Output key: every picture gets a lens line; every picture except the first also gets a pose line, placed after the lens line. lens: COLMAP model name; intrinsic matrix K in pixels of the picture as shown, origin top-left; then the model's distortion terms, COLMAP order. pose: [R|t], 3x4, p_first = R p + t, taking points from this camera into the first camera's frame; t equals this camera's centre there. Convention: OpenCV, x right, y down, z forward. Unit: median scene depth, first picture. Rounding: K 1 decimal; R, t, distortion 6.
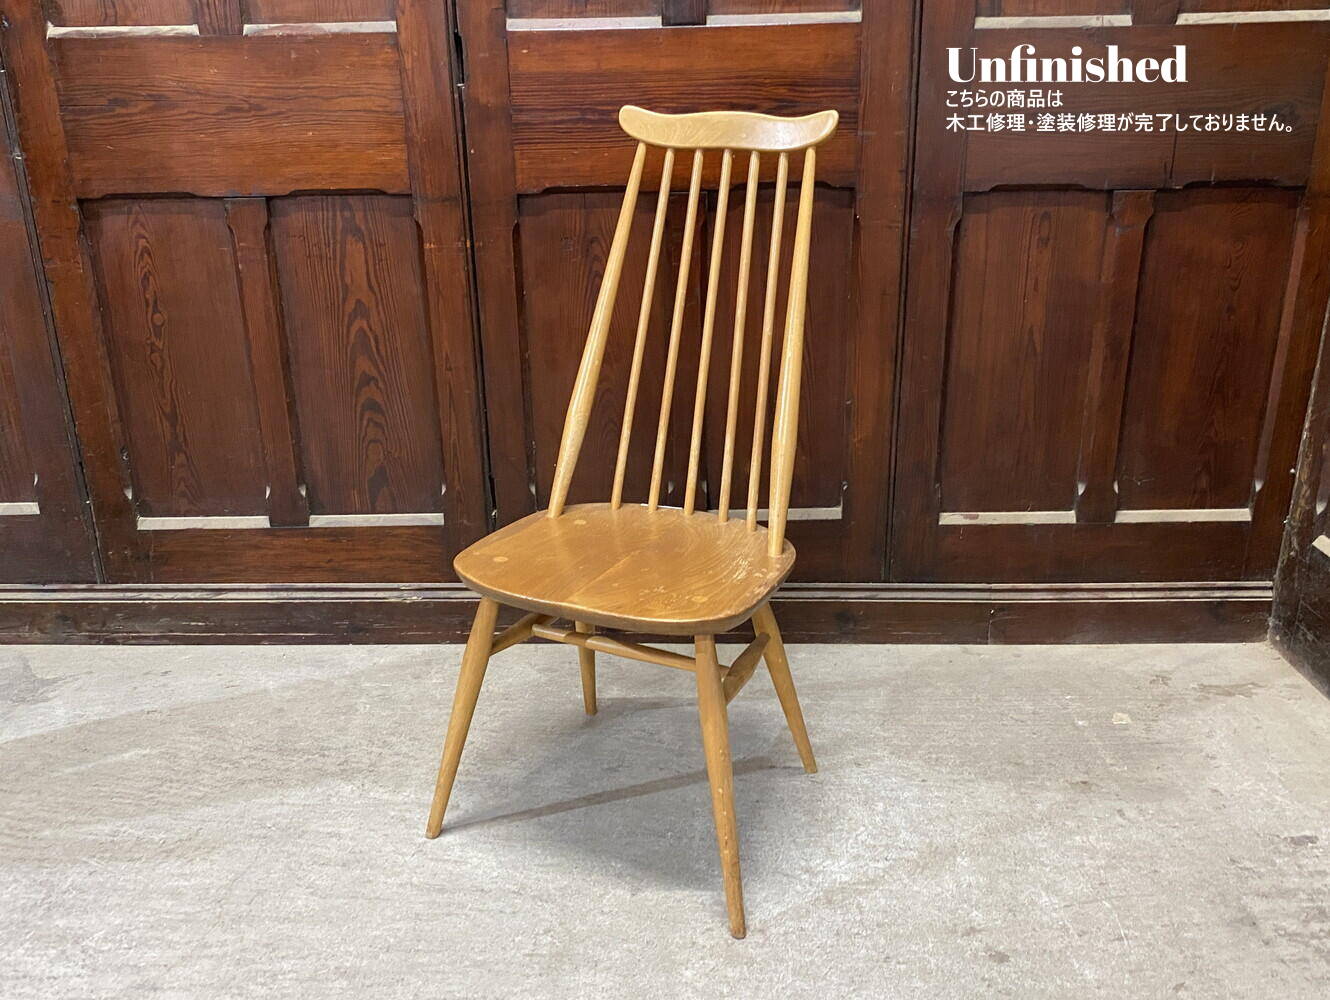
lens RADIAL K [[1215.3, 0, 656.1], [0, 1215.3, 494.8], [0, 0, 1]] dist [-0.002793, -0.008911]
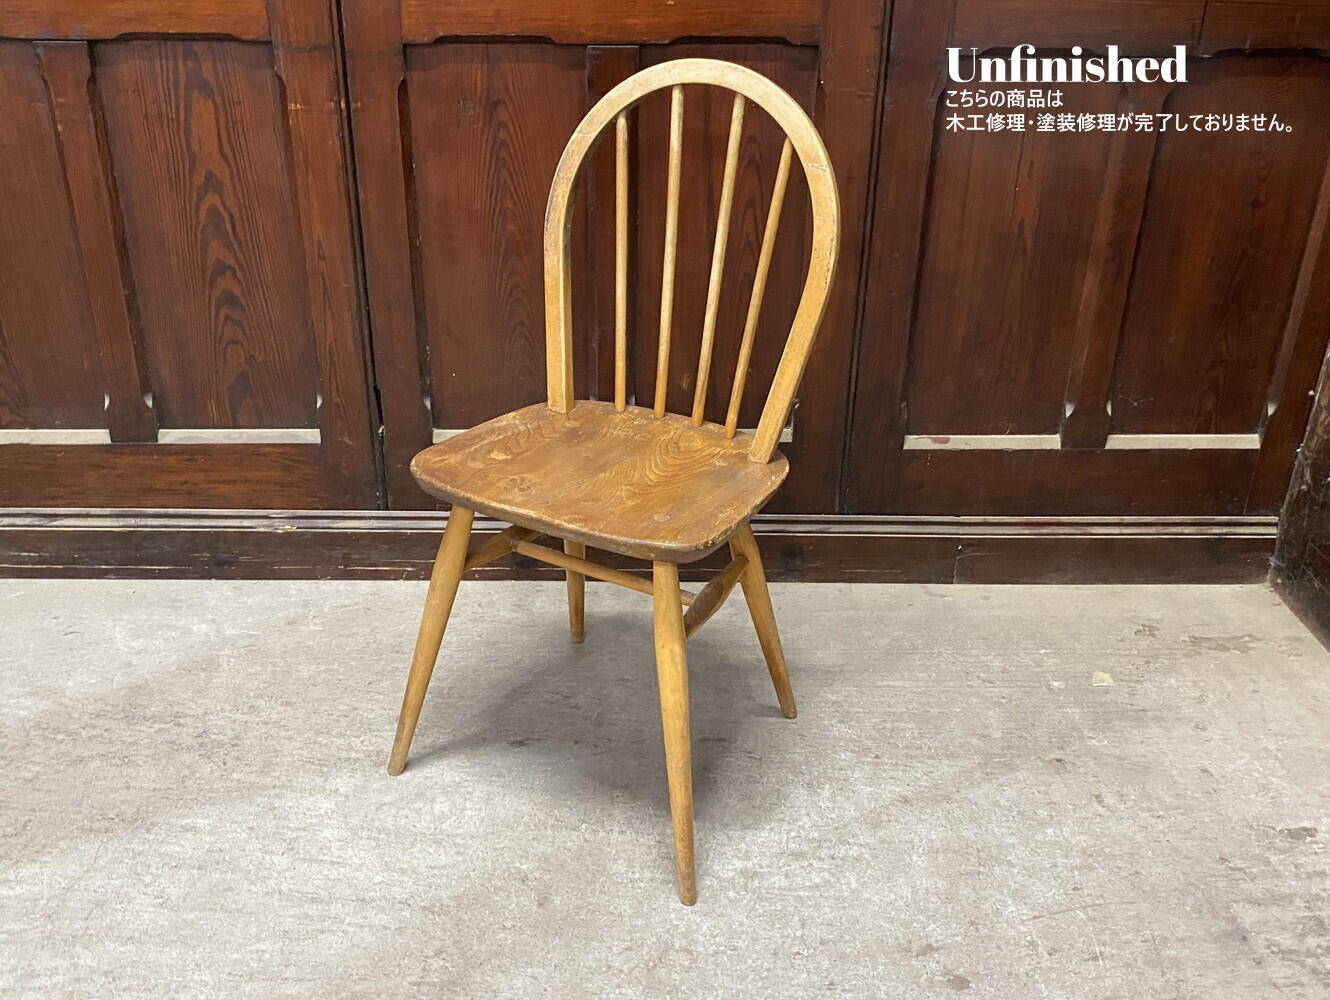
lens RADIAL K [[1324.2, 0, 644.9], [0, 1324.2, 491.2], [0, 0, 1]] dist [0.000407, -0.017775]
pose [[0.998870, 0.008610, 0.046739, 0.007445], [-0.014385, 0.992096, 0.124655, -0.066093], [-0.045296, -0.125186, 0.991099, 0.085528]]
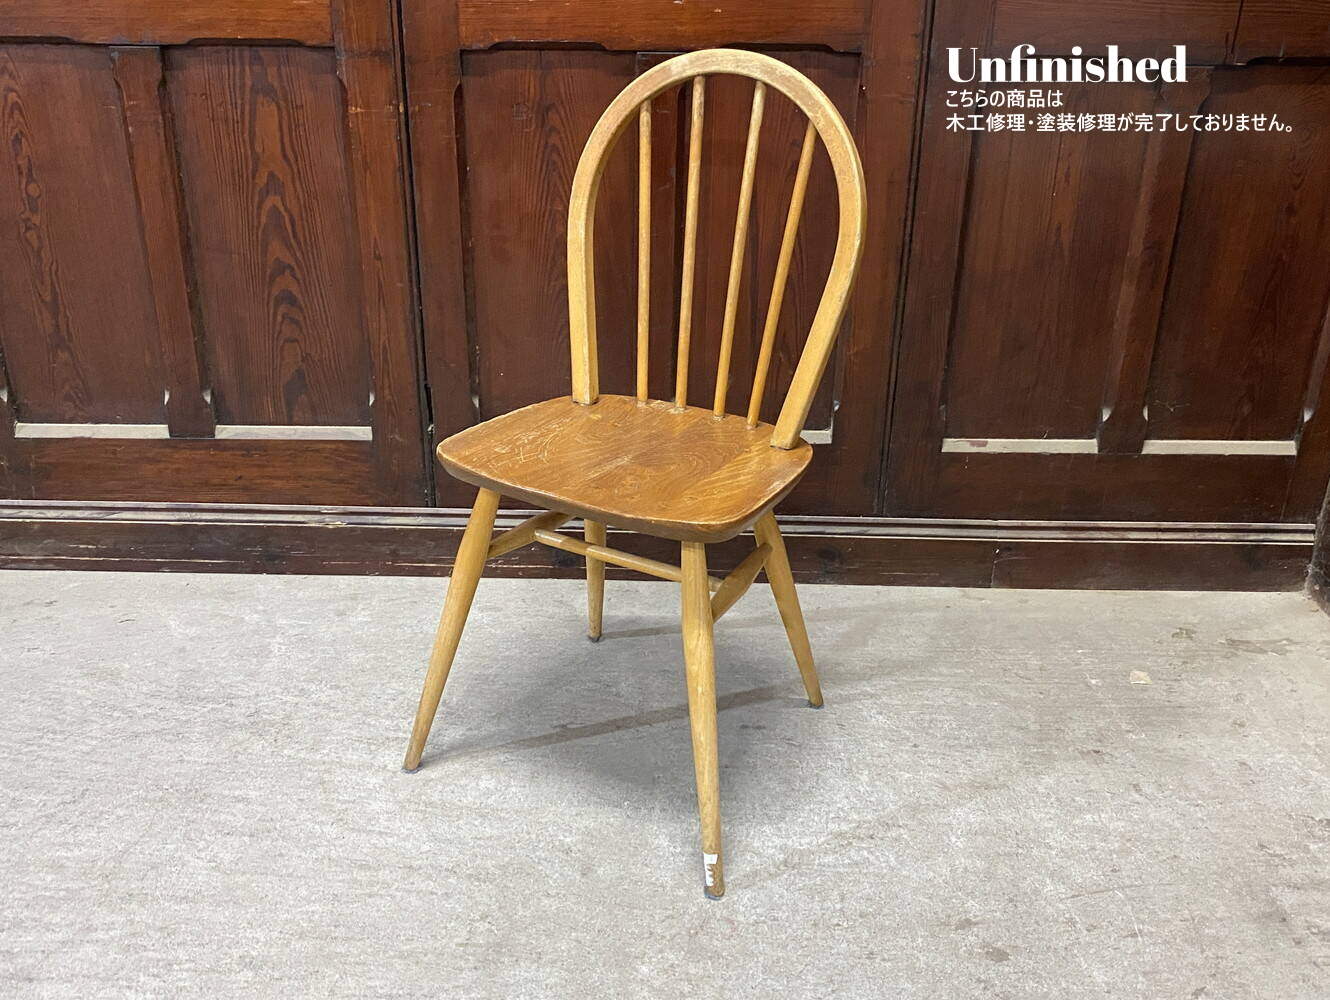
lens RADIAL K [[1324.4, 0, 643.3], [0, 1324.4, 504.3], [0, 0, 1]] dist [0.007407, -0.030562]
pose [[0.999556, 0.020423, 0.021718, -0.001536], [-0.022256, 0.995890, 0.087792, -0.018301], [-0.019836, -0.088237, 0.995902, 0.058581]]
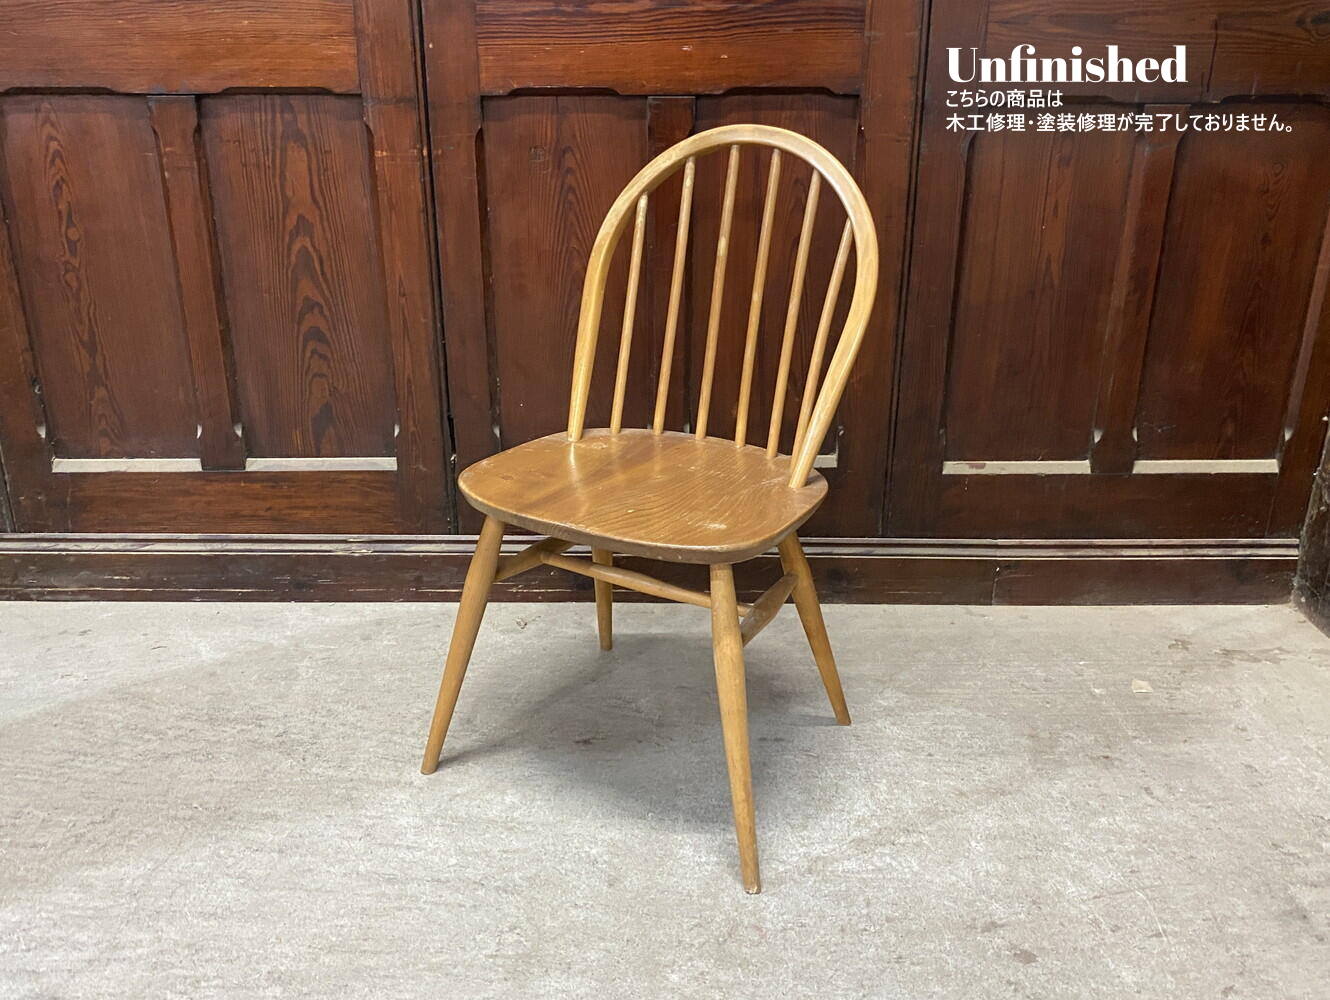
lens RADIAL K [[1218.2, 0, 654.1], [0, 1218.2, 489.2], [0, 0, 1]] dist [-0.011250, 0.011466]
pose [[0.999433, 0.007987, 0.032700, -0.015157], [-0.008898, 0.999574, 0.027793, 0.013766], [-0.032464, -0.028068, 0.999079, 0.102274]]
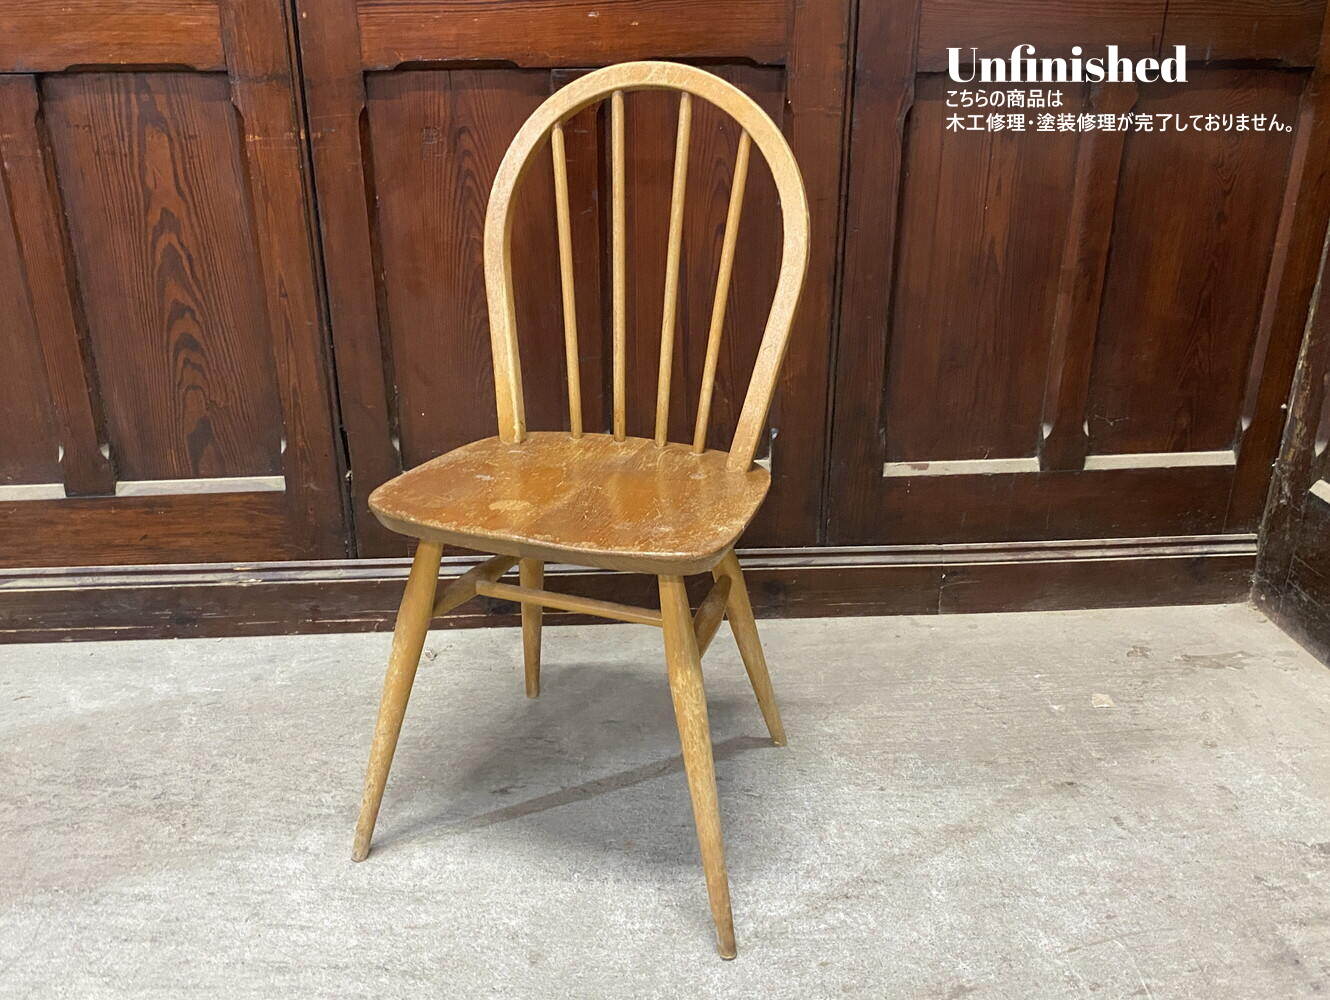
lens RADIAL K [[1209.6, 0, 646.1], [0, 1209.6, 495.4], [0, 0, 1]] dist [-0.018052, 0.023405]
pose [[0.996096, -0.022536, 0.085349, -0.004617], [0.018706, 0.998793, 0.045410, -0.004119], [-0.086269, -0.043636, 0.995316, 0.194368]]
